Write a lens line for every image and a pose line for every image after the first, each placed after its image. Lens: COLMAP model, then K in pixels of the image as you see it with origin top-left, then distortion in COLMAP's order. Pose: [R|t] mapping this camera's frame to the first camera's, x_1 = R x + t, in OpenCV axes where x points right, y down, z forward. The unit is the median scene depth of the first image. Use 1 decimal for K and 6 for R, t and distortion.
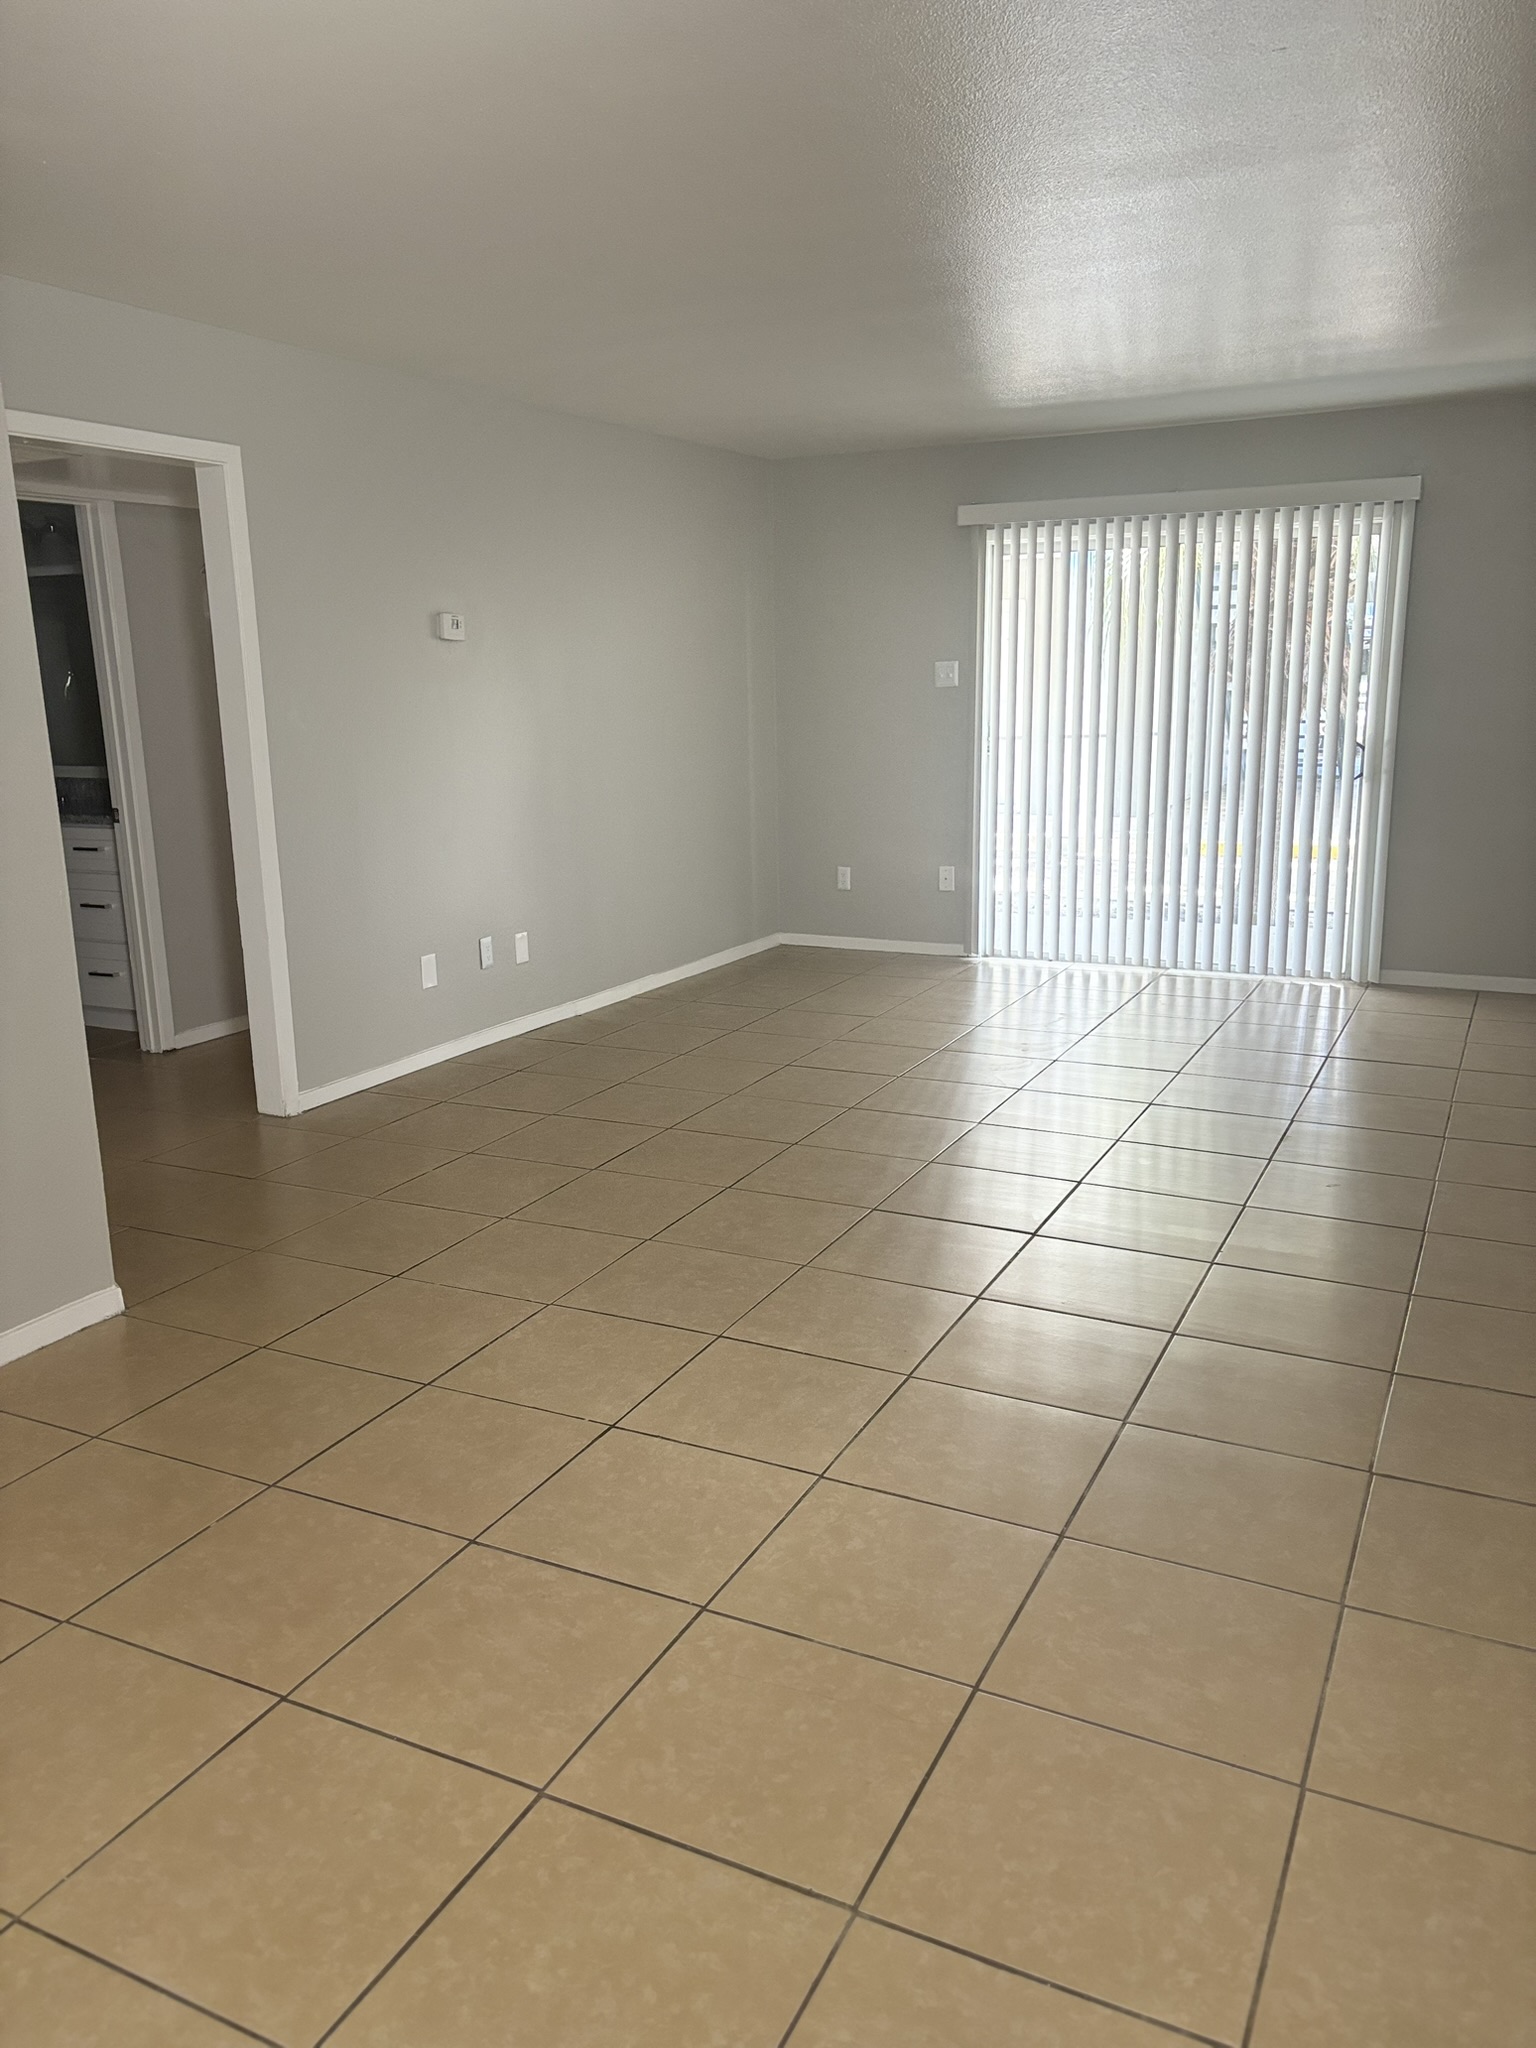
lens RADIAL K [[1547.9, 0, 766.1], [0, 1547.9, 1035.0], [0, 0, 1]] dist [0.010232, -0.000217]
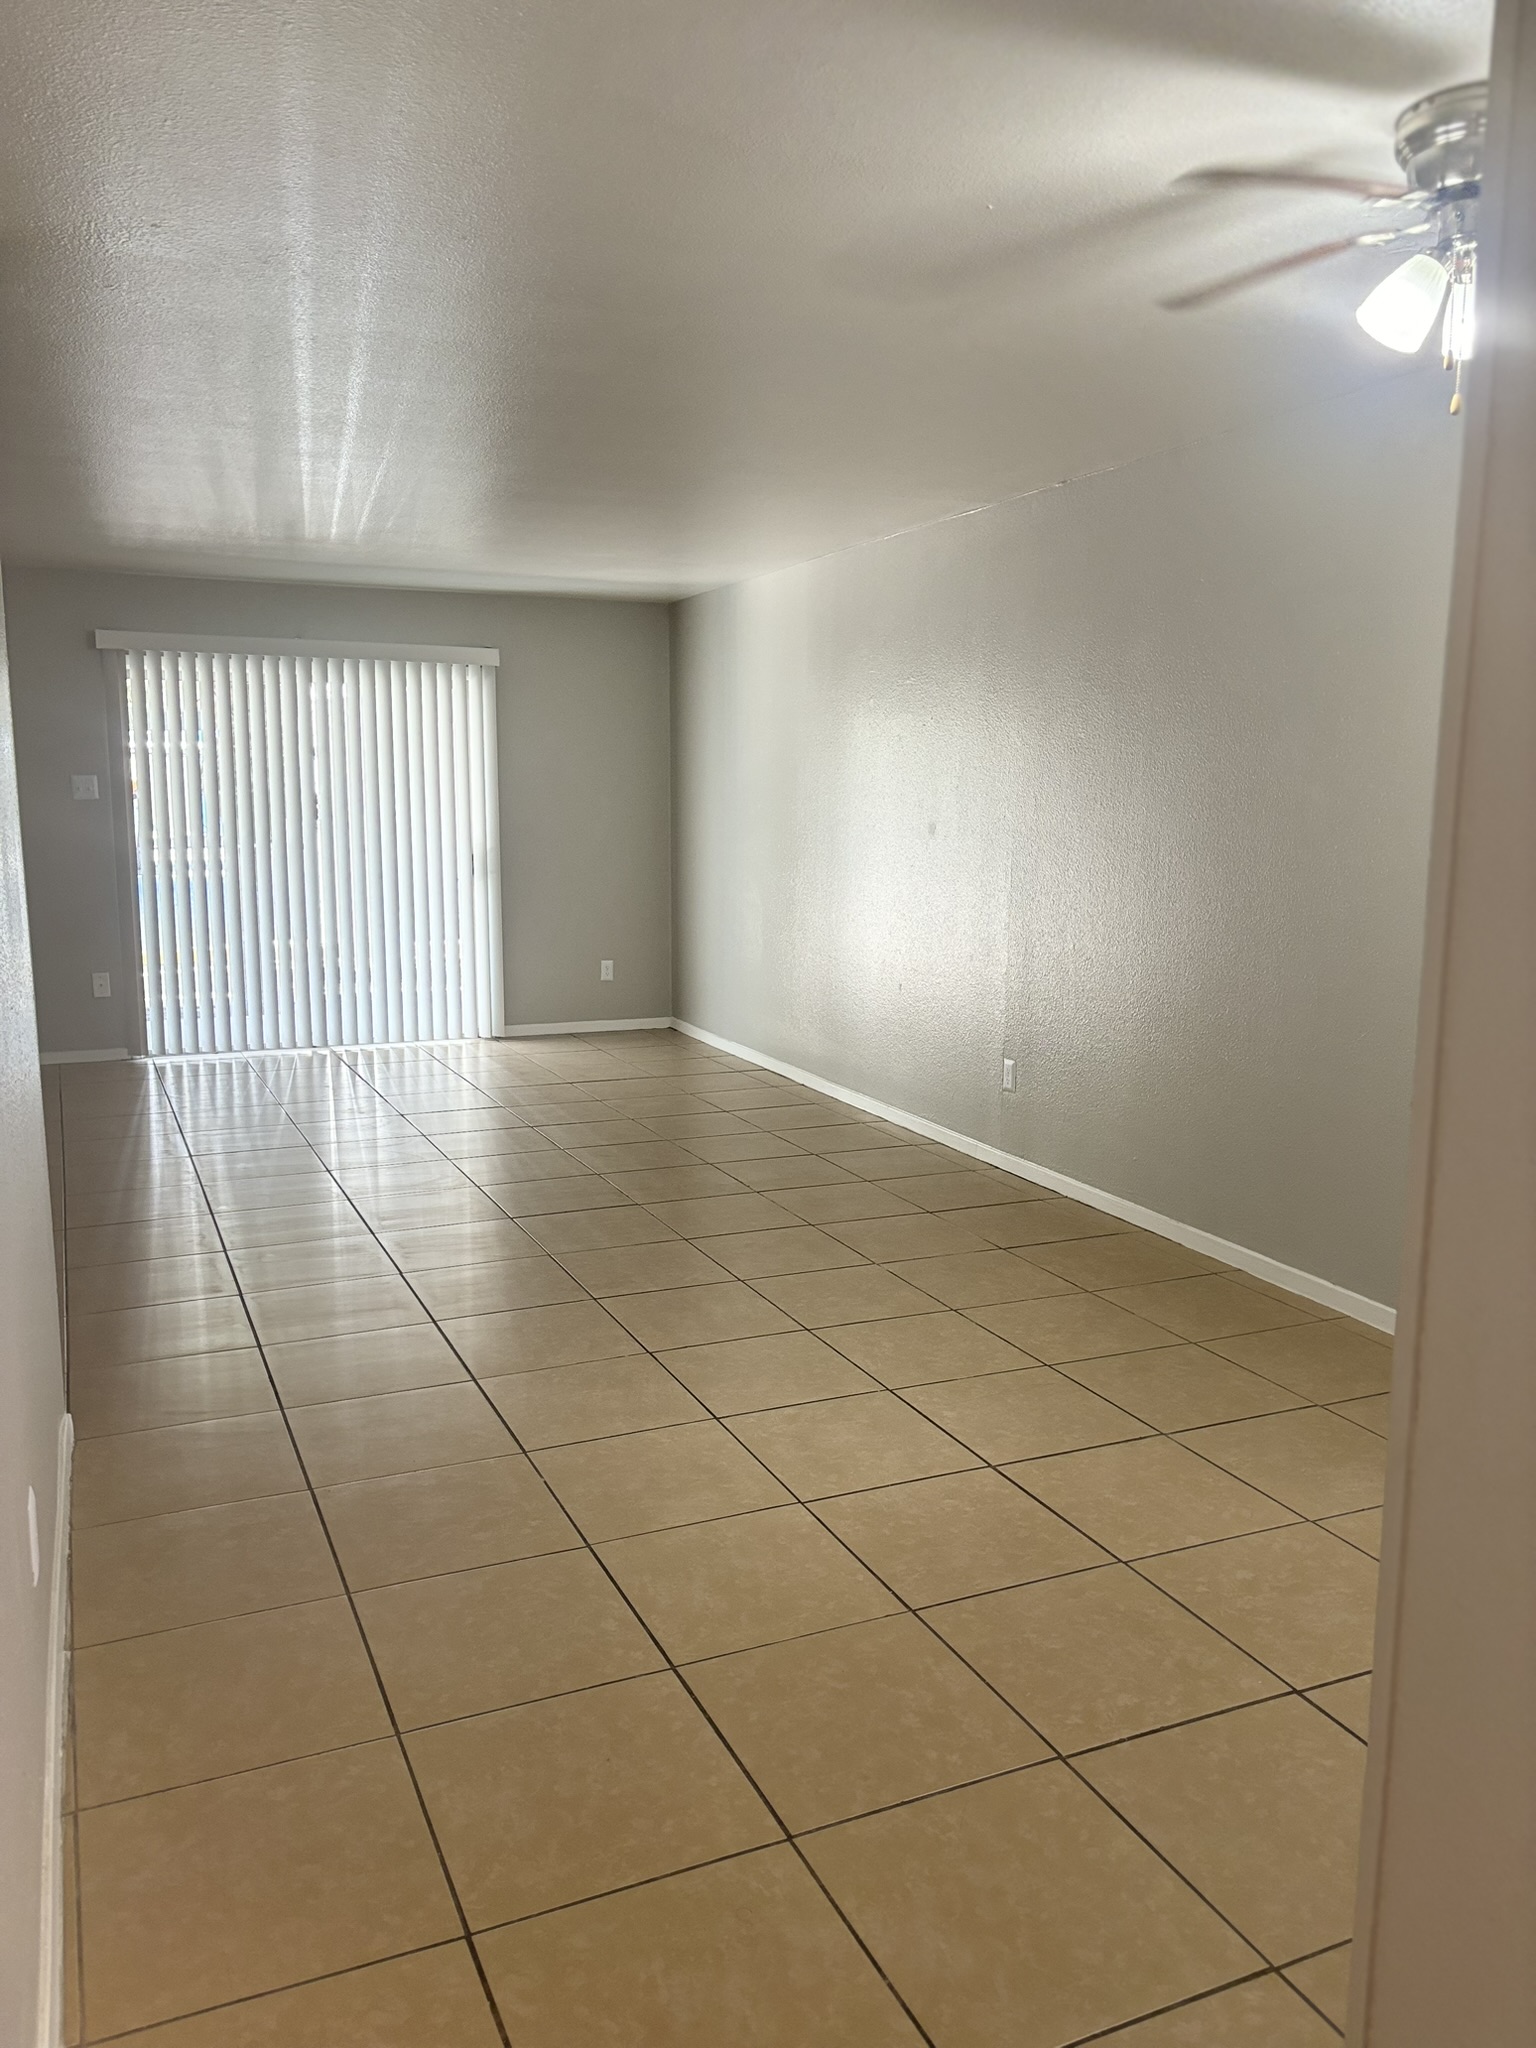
lens RADIAL K [[1547.9, 0, 760.4], [0, 1547.9, 1022.2], [0, 0, 1]] dist [0.010232, -0.000217]
pose [[0.635587, -0.091772, 0.766555, -0.438044], [0.157969, 0.987362, -0.012772, 0.004374], [-0.755695, 0.129210, 0.642051, 0.025802]]
